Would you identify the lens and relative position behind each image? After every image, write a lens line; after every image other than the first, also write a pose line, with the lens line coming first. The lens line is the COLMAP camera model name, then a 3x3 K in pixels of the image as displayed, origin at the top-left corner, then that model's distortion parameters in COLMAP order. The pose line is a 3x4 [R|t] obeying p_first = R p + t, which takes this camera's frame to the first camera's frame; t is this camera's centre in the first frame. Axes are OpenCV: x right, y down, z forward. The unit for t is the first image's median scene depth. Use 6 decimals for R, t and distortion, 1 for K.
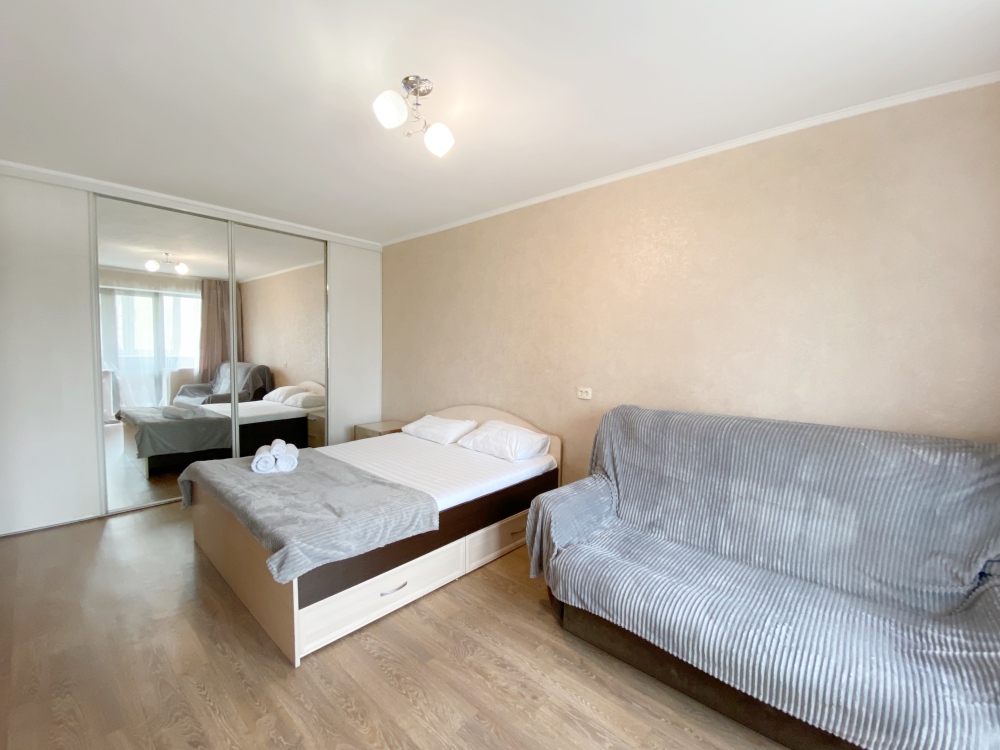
lens RADIAL K [[409.5, 0, 505.8], [0, 409.5, 373.4], [0, 0, 1]] dist [-0.031054, -0.002277]
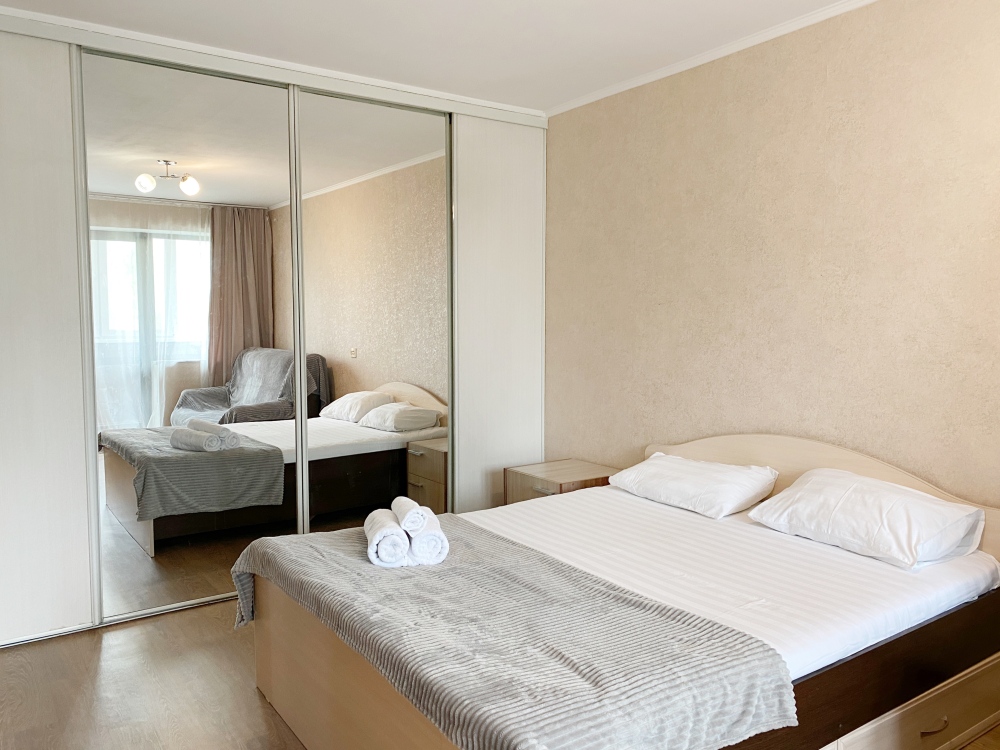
lens RADIAL K [[762.4, 0, 495.8], [0, 762.4, 365.2], [0, 0, 1]] dist [0.012519, -0.034088]
pose [[0.967205, -0.008284, -0.253861, -0.170223], [0.008176, 0.999965, -0.001482, -0.002286], [0.253865, -0.000642, 0.967240, 0.083078]]
